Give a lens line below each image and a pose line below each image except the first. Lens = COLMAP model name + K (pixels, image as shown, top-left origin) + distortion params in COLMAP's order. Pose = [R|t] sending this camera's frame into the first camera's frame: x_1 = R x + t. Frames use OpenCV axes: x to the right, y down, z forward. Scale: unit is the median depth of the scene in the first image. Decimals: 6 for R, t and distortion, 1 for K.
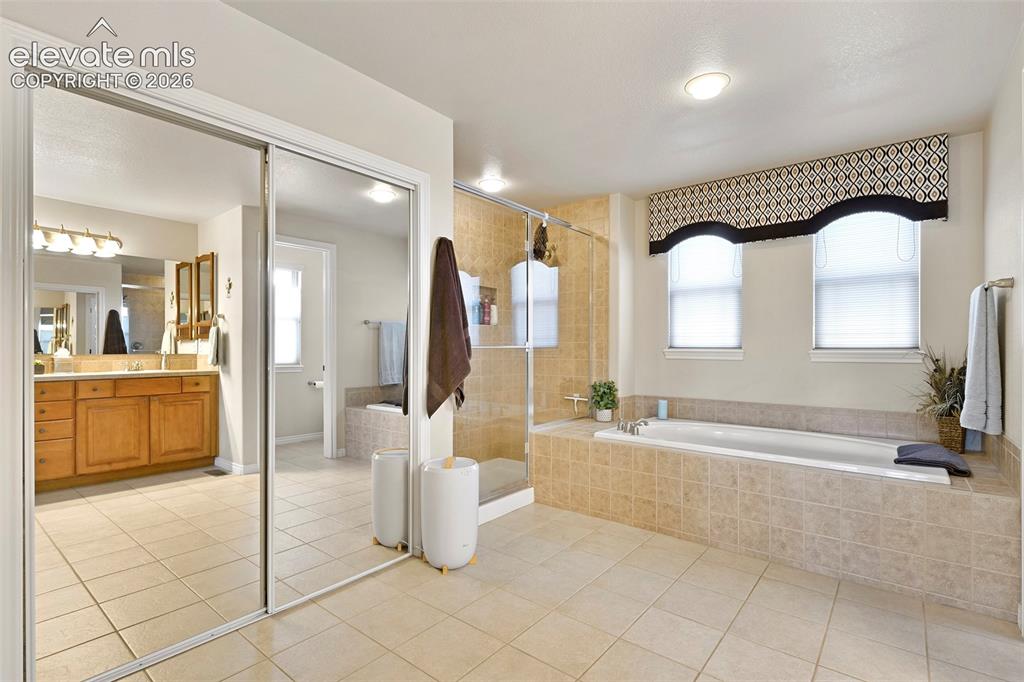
lens RADIAL K [[480.7, 0, 504.0], [0, 480.7, 348.7], [0, 0, 1]] dist [-0.010824, 0.000896]
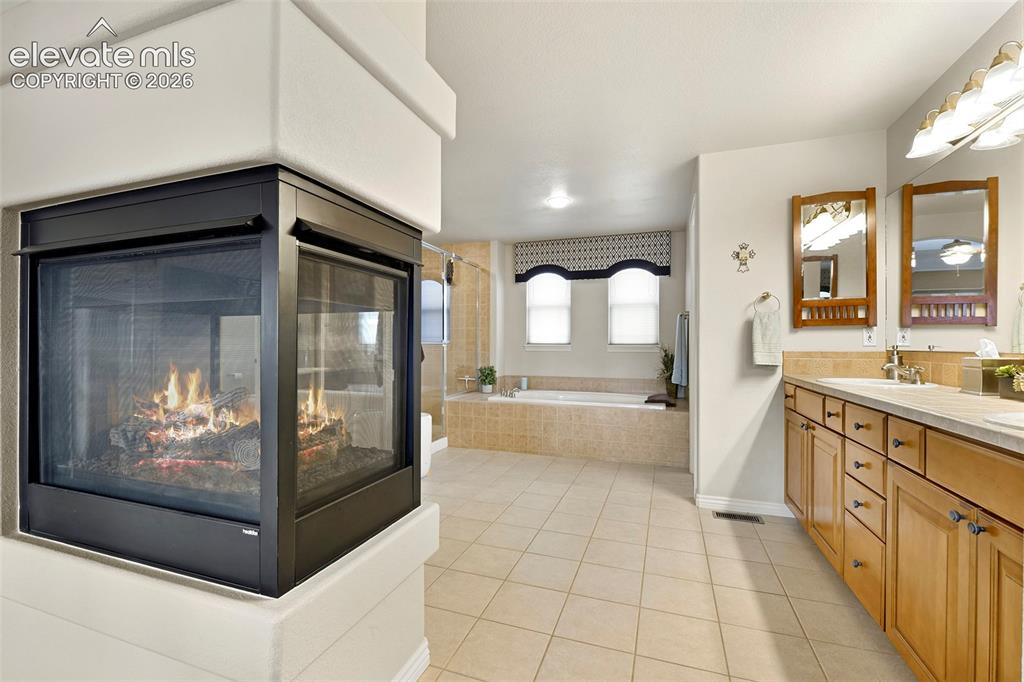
lens RADIAL K [[445.7, 0, 507.0], [0, 445.7, 342.8], [0, 0, 1]] dist [-0.016239, -0.001116]
pose [[0.939940, 0.001744, 0.341334, -0.254699], [-0.000222, 0.999990, -0.004499, 0.001526], [-0.341339, 0.004153, 0.939931, -0.397359]]
